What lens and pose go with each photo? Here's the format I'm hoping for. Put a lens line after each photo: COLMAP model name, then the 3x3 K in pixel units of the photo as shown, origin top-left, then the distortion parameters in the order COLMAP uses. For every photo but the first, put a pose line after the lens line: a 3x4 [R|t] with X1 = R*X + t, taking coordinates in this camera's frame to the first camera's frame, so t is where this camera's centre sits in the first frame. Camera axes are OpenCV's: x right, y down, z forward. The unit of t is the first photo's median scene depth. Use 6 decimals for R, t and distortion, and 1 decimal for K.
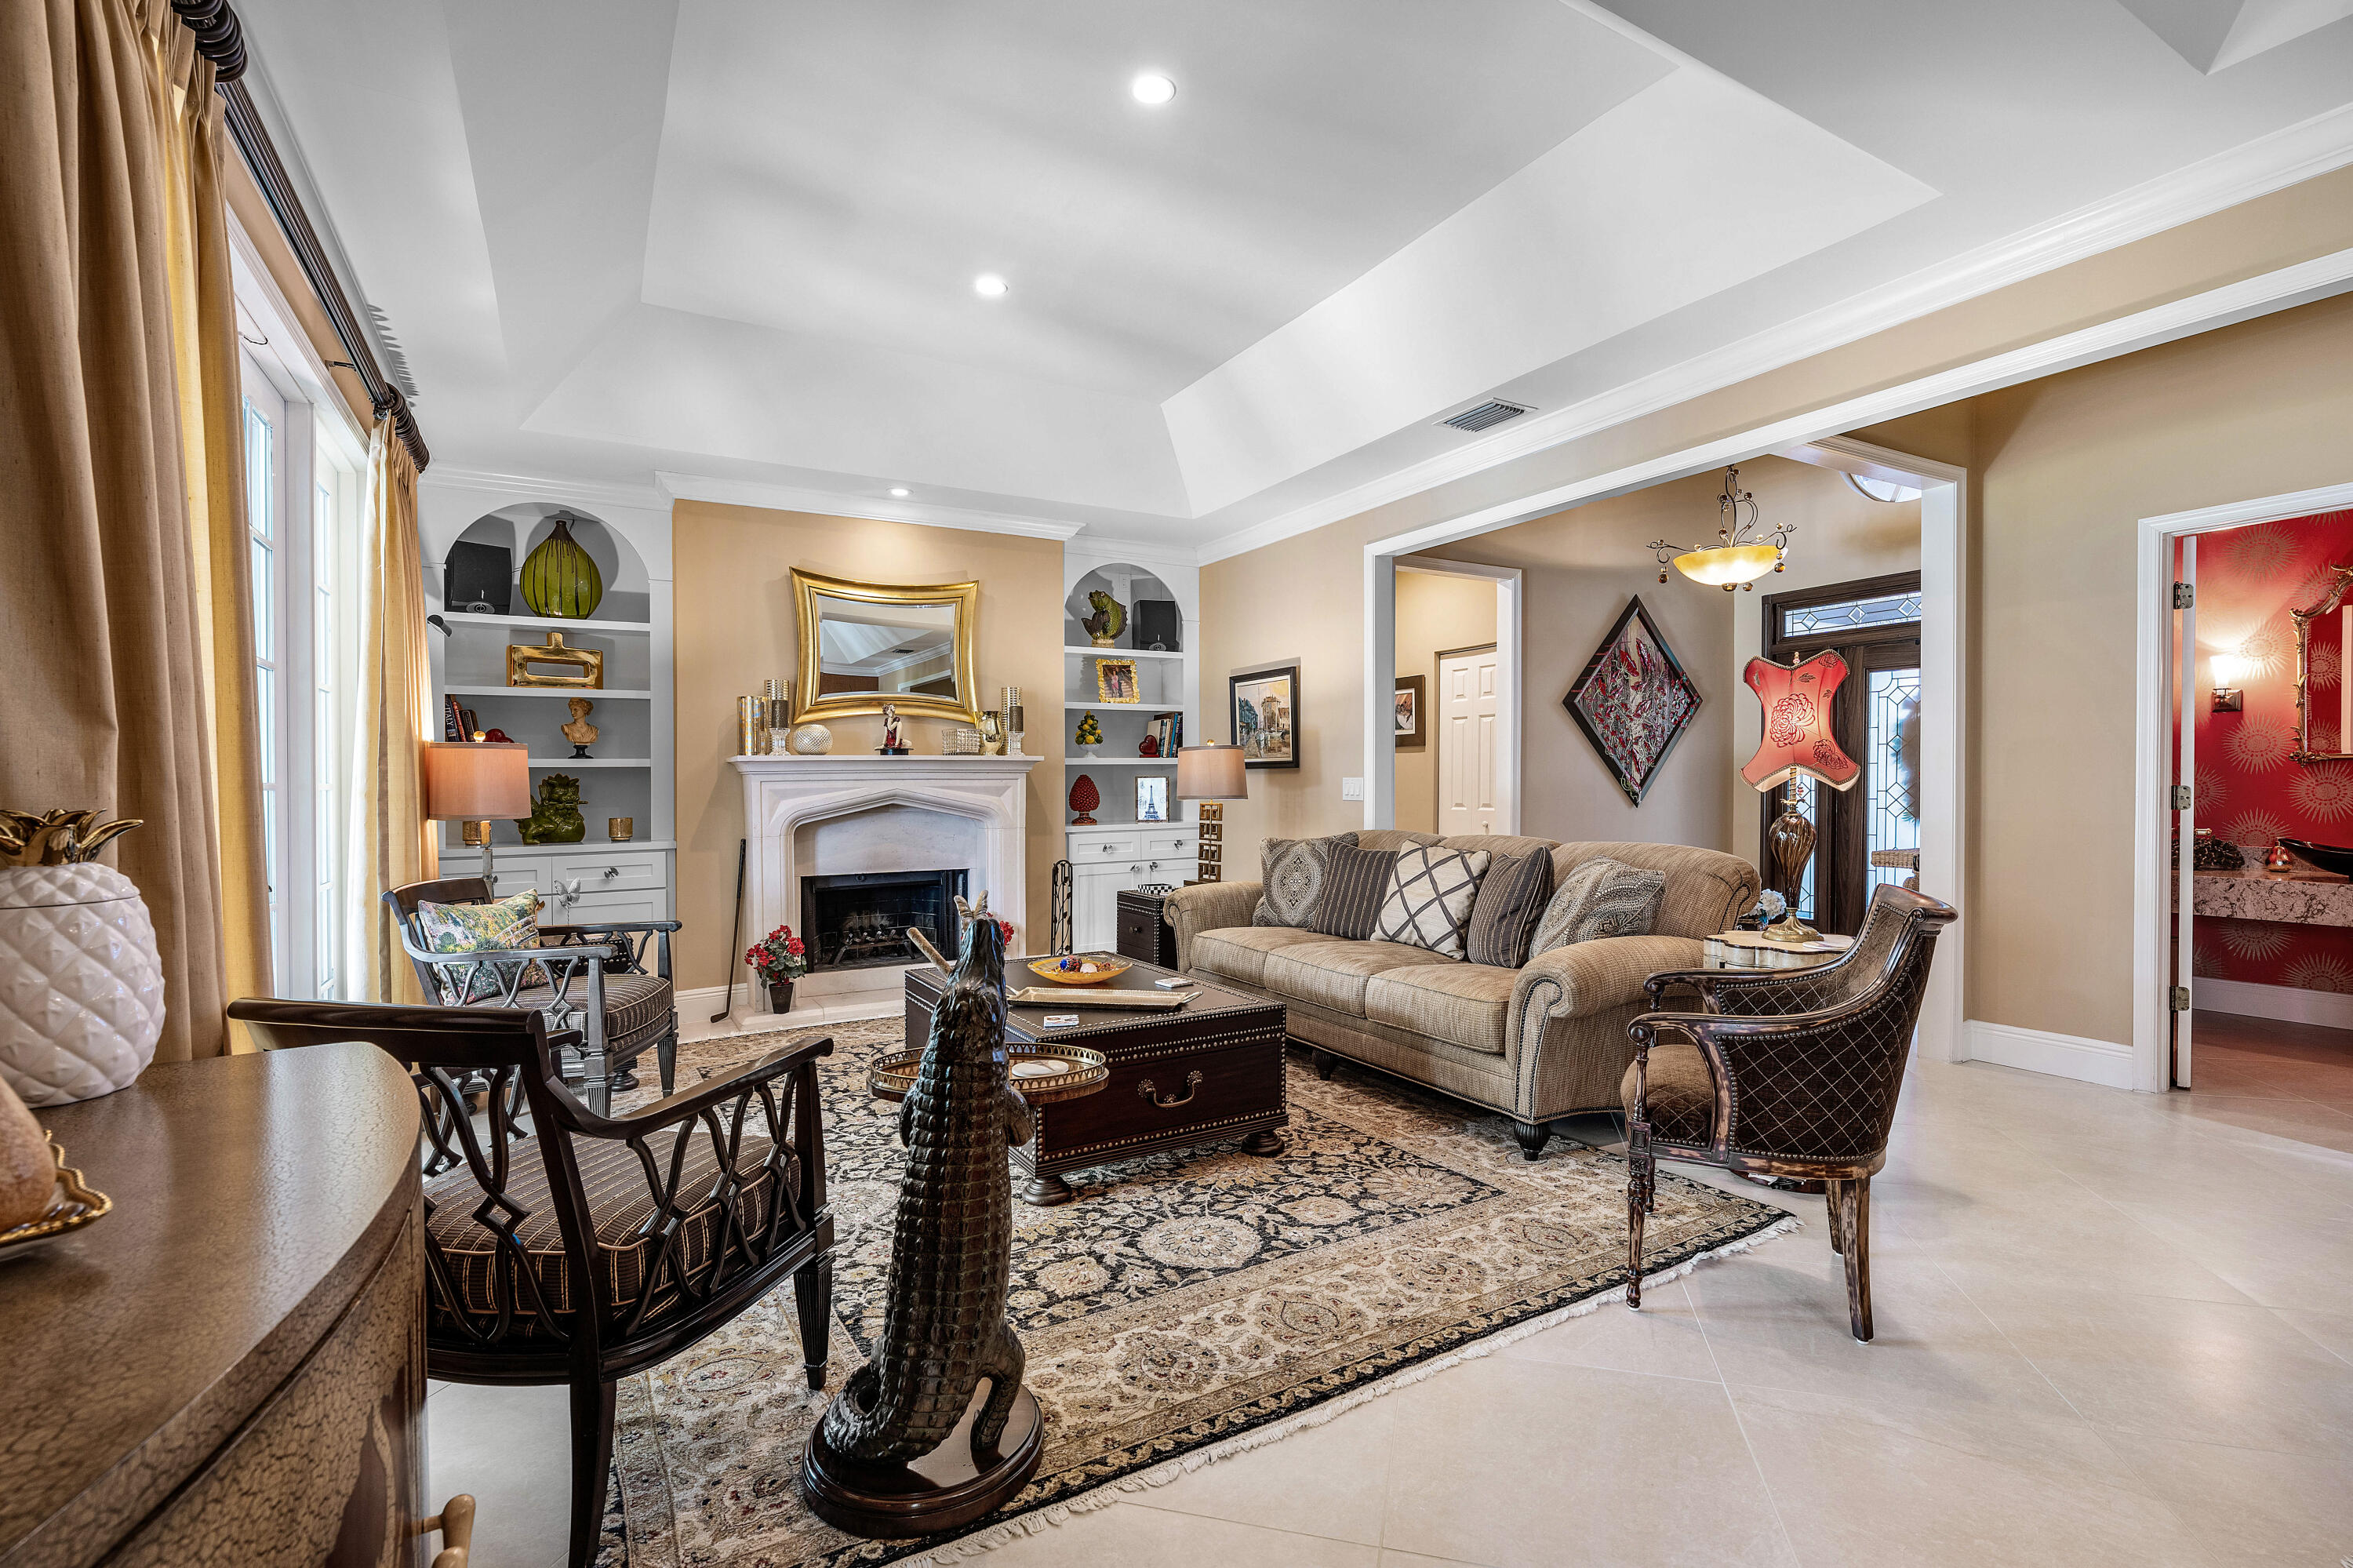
lens RADIAL K [[1053.6, 0, 1175.4], [0, 1053.6, 775.3], [0, 0, 1]] dist [-0.000184, 0.000078]
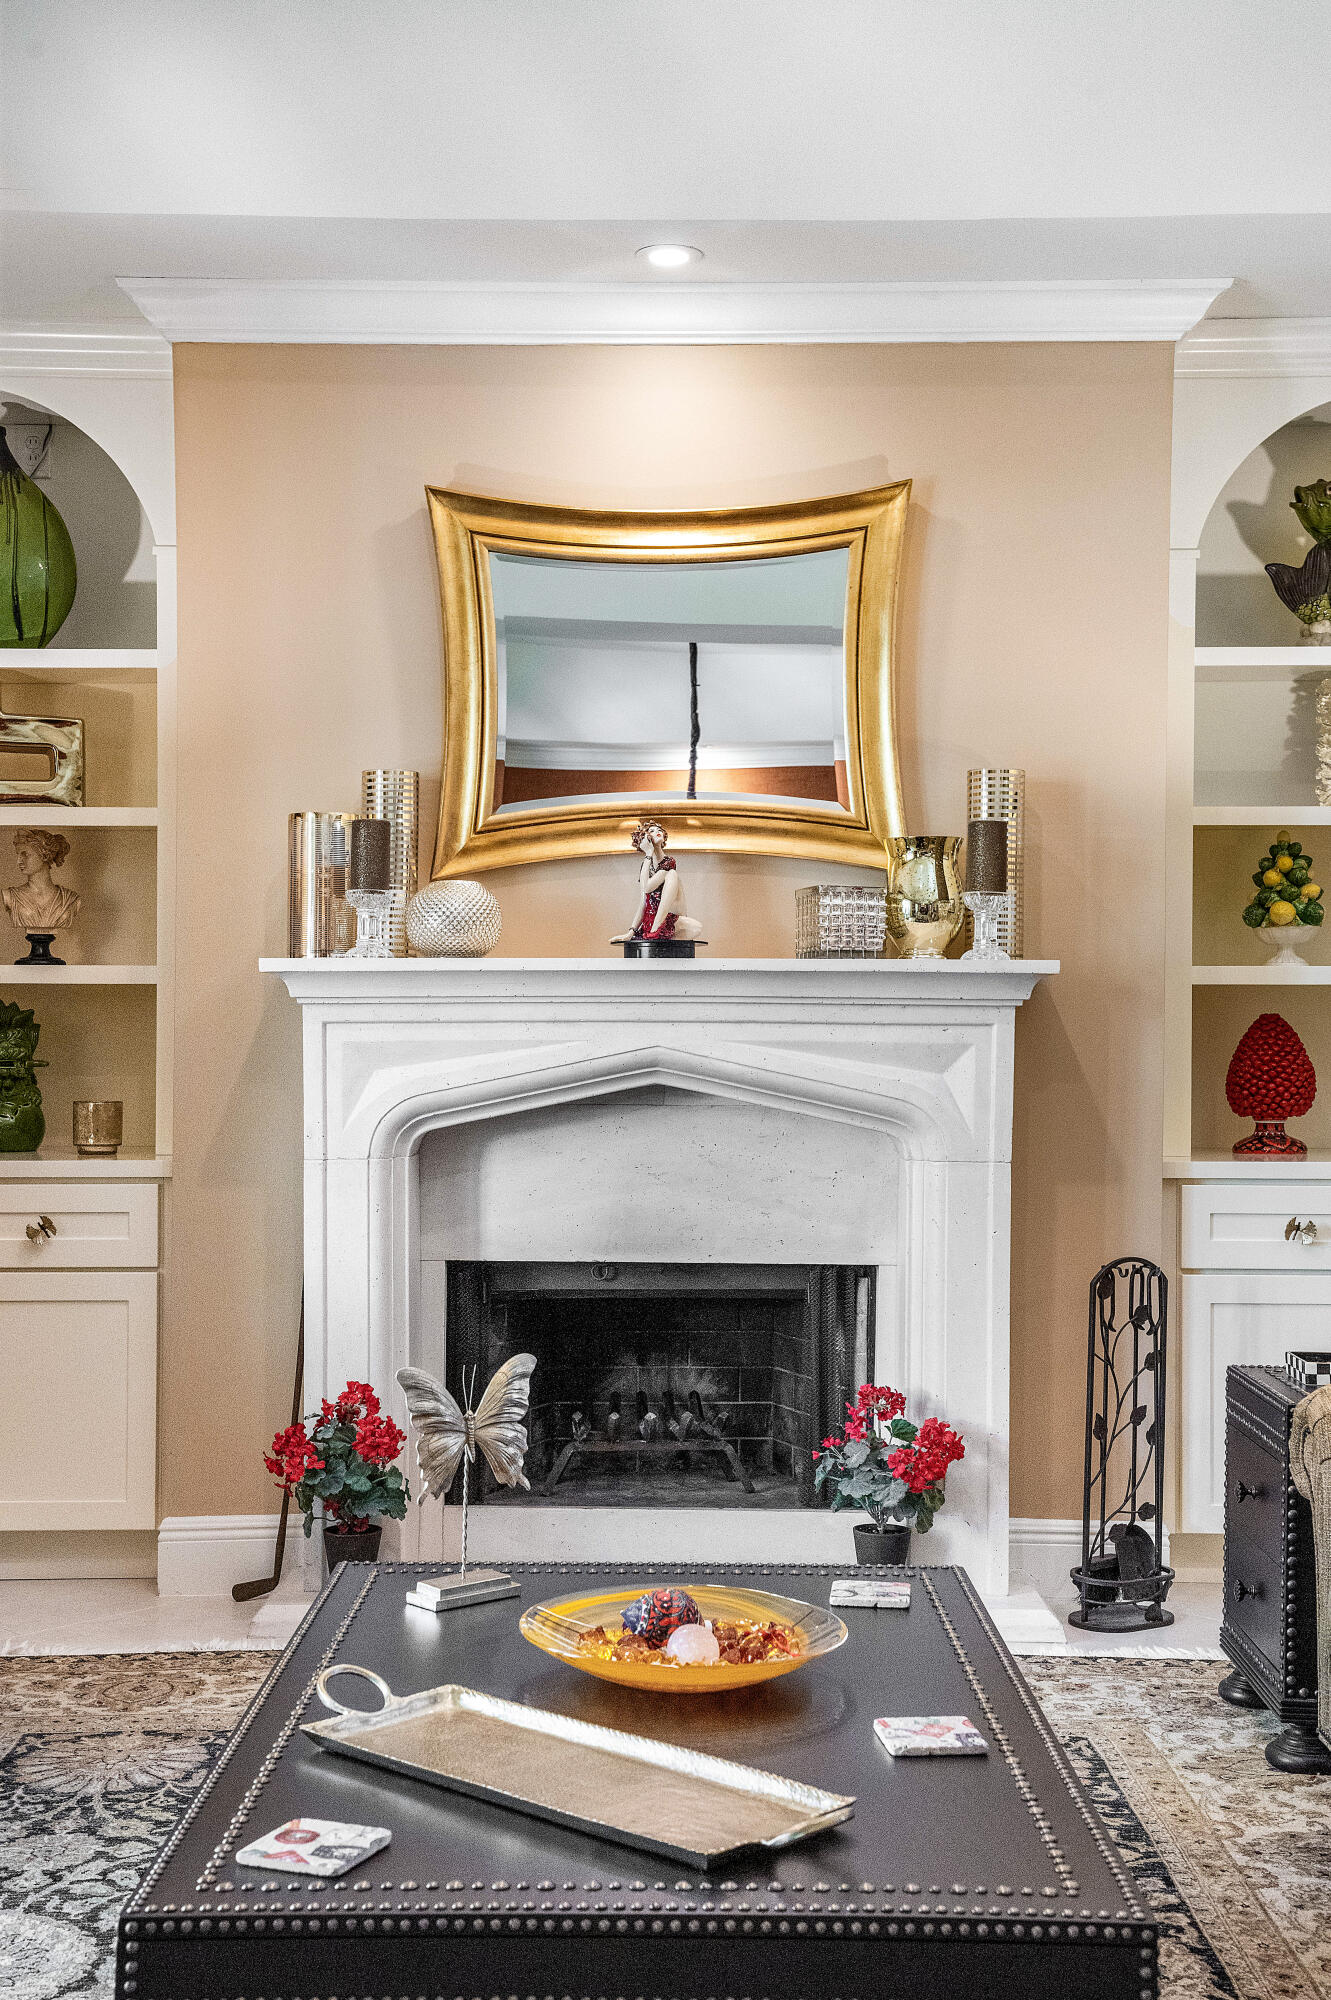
lens RADIAL K [[2415.6, 0, 665.5], [0, 2415.6, 1000.0], [0, 0, 1]] dist [0.154943, 0.017720]
pose [[0.867243, 0.009082, -0.497803, 0.172751], [-0.010113, 0.999949, 0.000625, -0.004301], [0.497783, 0.004492, 0.867290, 0.239608]]
